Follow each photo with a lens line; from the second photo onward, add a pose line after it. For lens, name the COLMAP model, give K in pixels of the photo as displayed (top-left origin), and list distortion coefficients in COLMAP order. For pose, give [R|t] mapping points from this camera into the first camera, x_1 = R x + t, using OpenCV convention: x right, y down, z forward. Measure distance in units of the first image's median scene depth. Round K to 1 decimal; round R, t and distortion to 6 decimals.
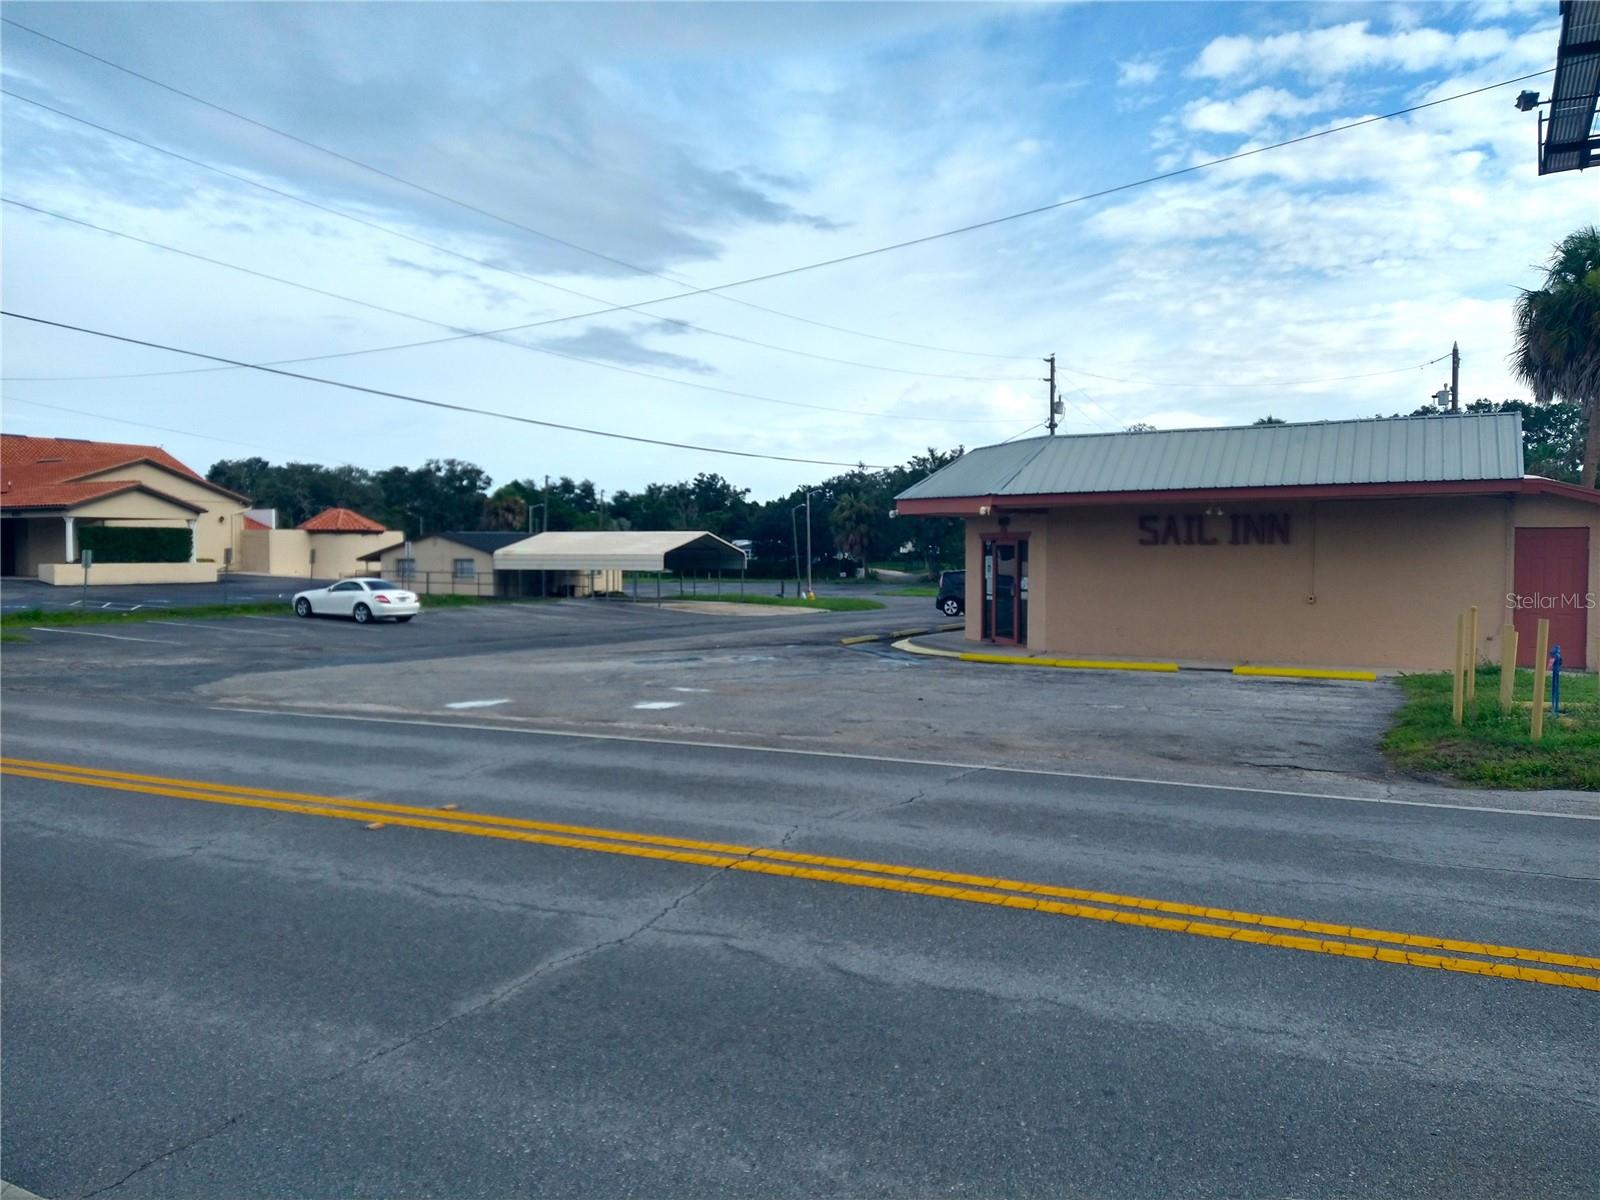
lens RADIAL K [[1148.2, 0, 794.9], [0, 1148.2, 631.8], [0, 0, 1]] dist [0.091979, -0.041624]
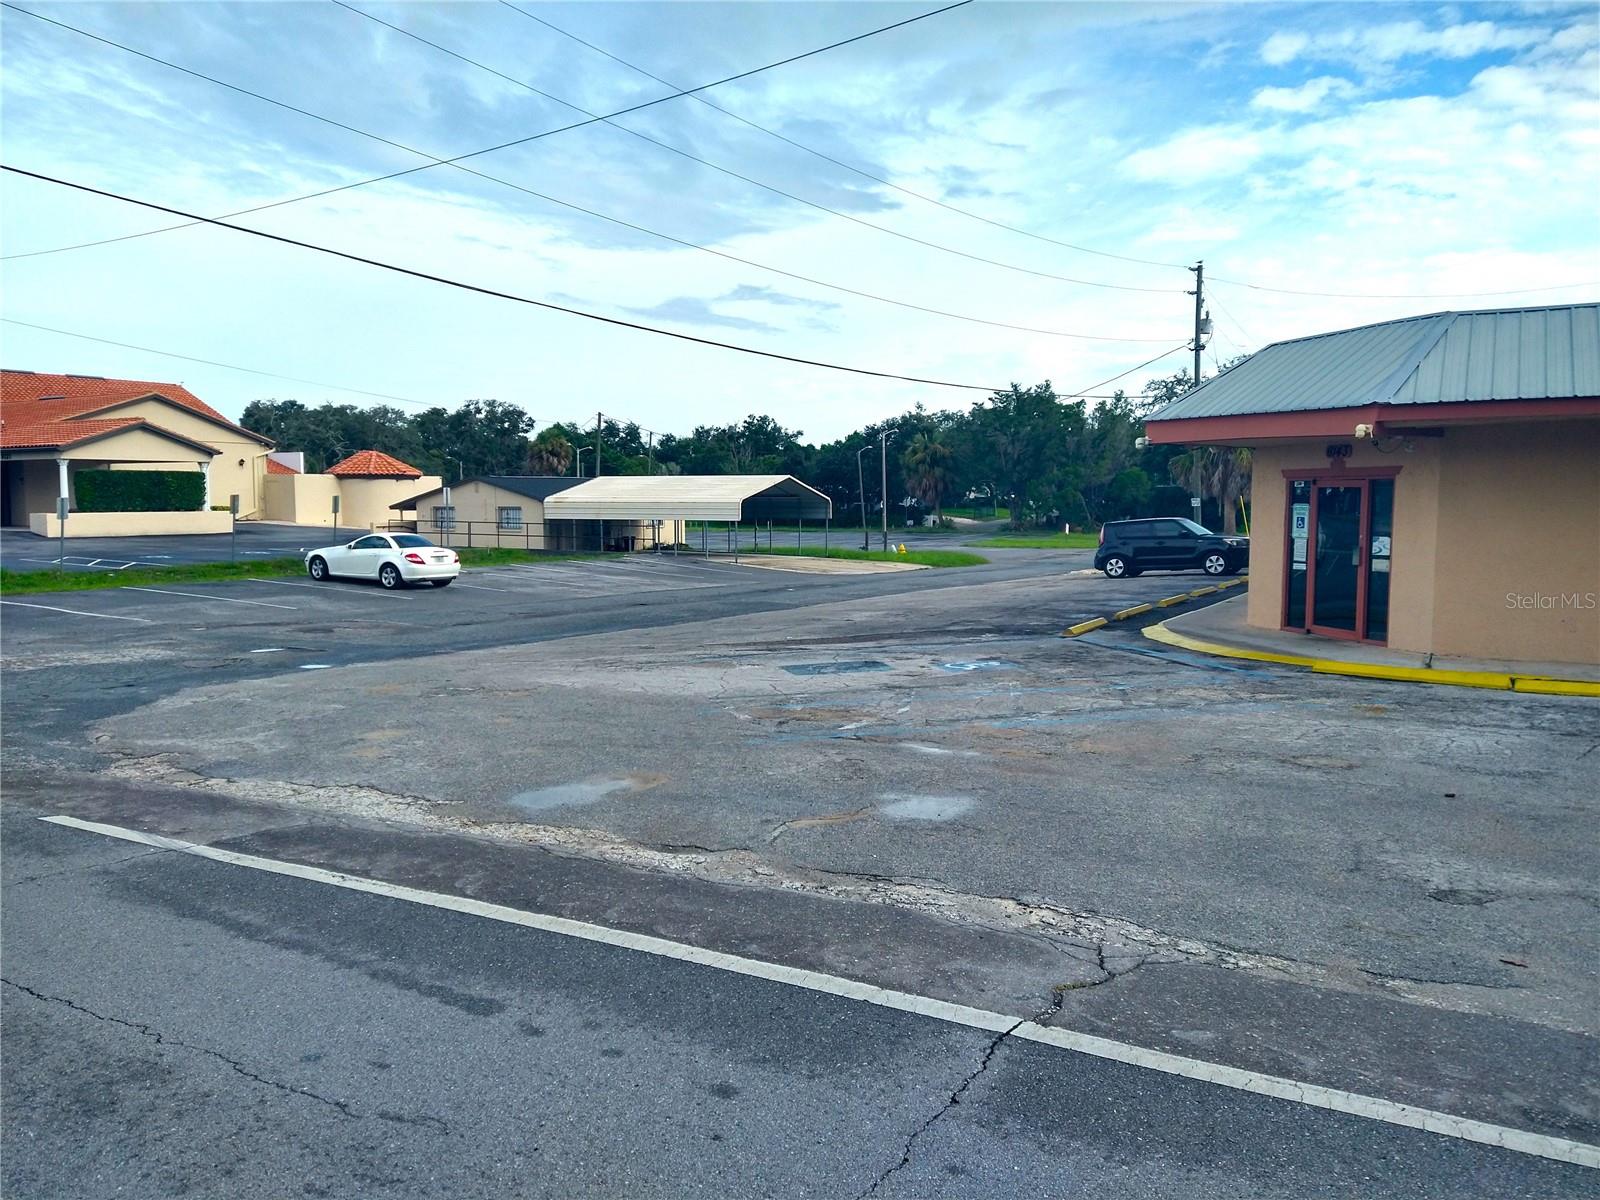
lens RADIAL K [[1185.8, 0, 800.0], [0, 1185.8, 600.0], [0, 0, 1]] dist [0.110321, -0.074958]
pose [[0.999367, 0.001743, -0.035529, -0.032748], [-0.001161, 0.999865, 0.016388, -0.007310], [0.035553, -0.016336, 0.999234, 0.099491]]
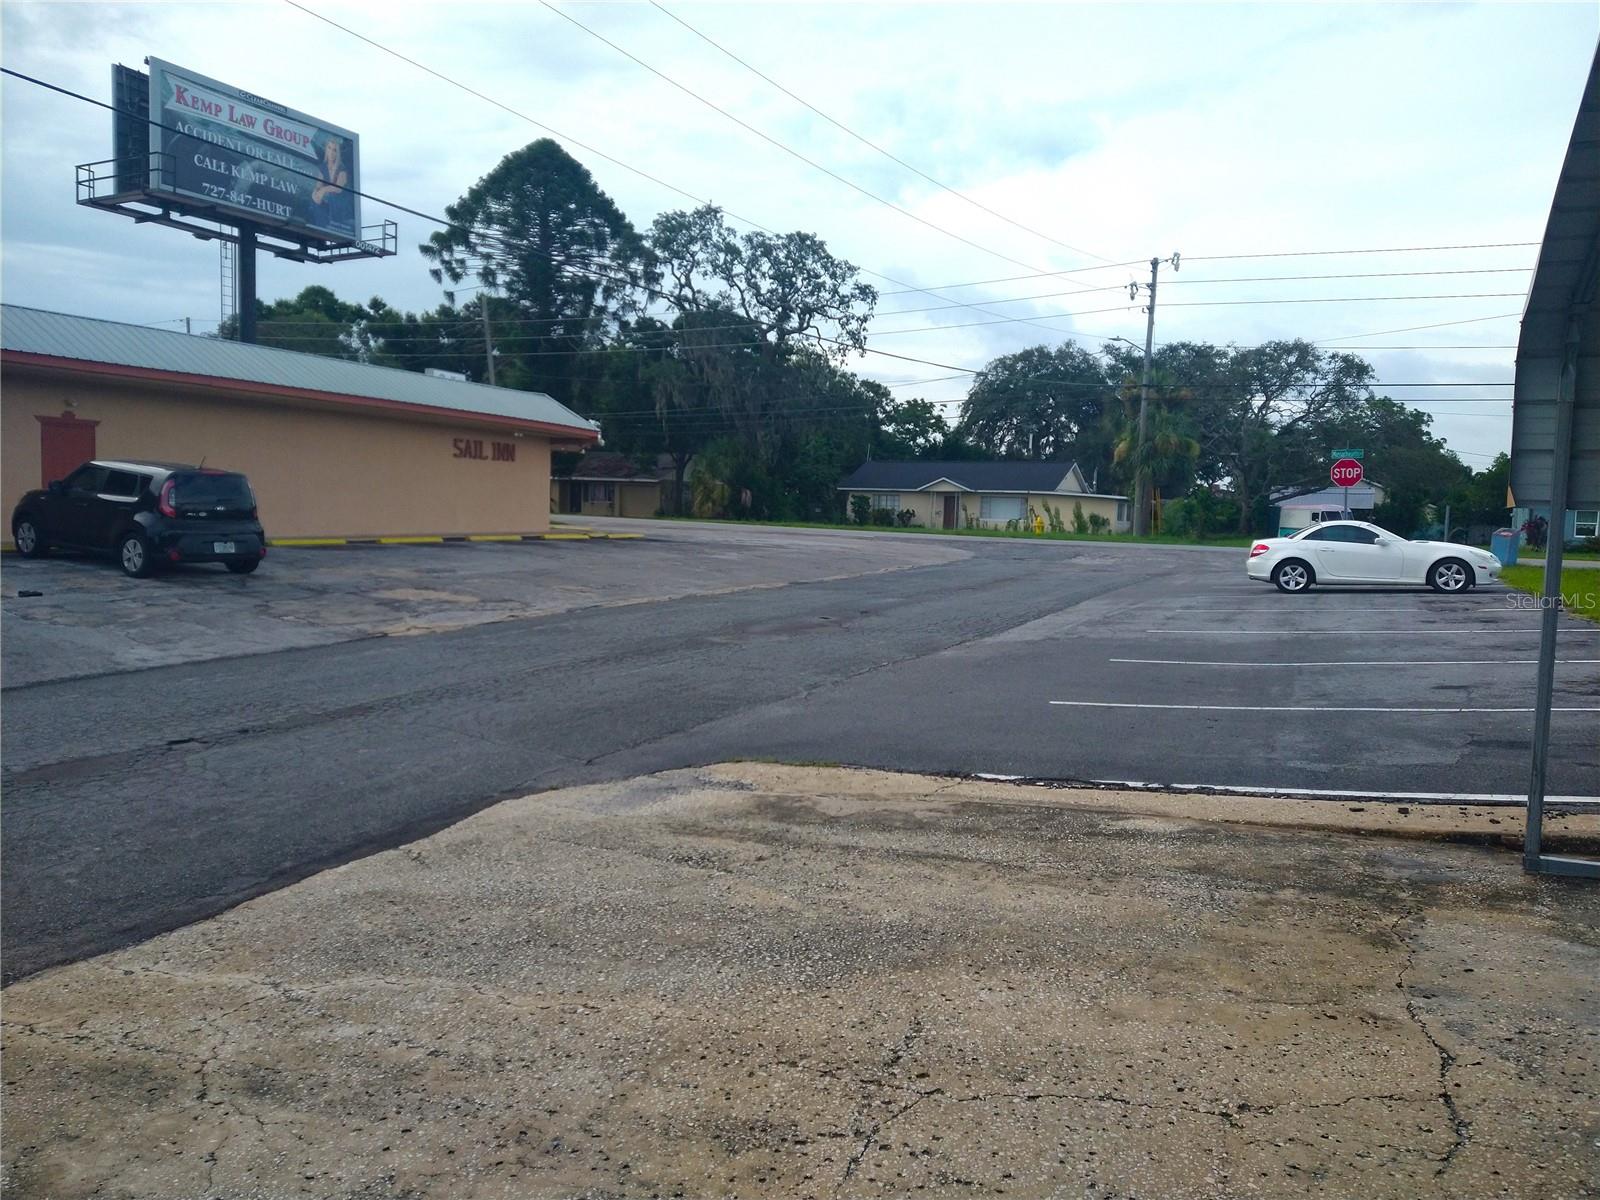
lens RADIAL K [[1164.5, 0, 793.3], [0, 1164.5, 583.4], [0, 0, 1]] dist [0.108233, -0.149160]
pose [[-0.999255, -0.031239, -0.022649, -0.043110], [-0.033993, 0.990442, 0.133672, -0.046452], [0.018257, 0.134343, -0.990767, 0.861903]]
